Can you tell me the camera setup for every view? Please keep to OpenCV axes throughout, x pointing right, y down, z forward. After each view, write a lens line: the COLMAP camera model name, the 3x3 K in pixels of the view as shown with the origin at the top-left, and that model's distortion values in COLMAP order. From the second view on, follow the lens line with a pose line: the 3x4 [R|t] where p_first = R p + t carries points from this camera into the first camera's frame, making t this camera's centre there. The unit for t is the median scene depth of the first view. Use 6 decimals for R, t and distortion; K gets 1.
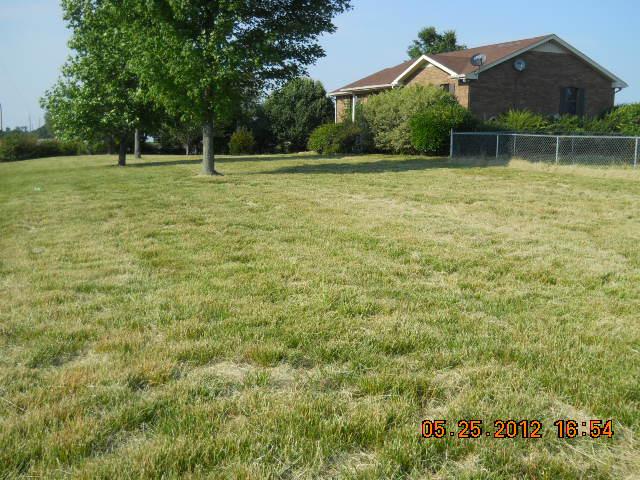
lens RADIAL K [[709.9, 0, 319.3], [0, 709.9, 239.1], [0, 0, 1]] dist [-0.046646, 0.000000]
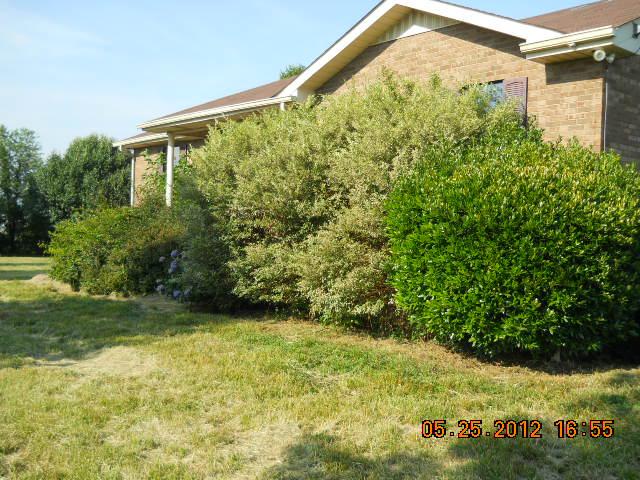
lens RADIAL K [[709.9, 0, 319.3], [0, 709.9, 240.8], [0, 0, 1]] dist [-0.046646, 0.000000]
pose [[0.972198, 0.019776, 0.233326, 0.043915], [0.008577, 0.992751, -0.119880, -0.111678], [-0.234005, 0.118549, 0.964981, 0.683887]]
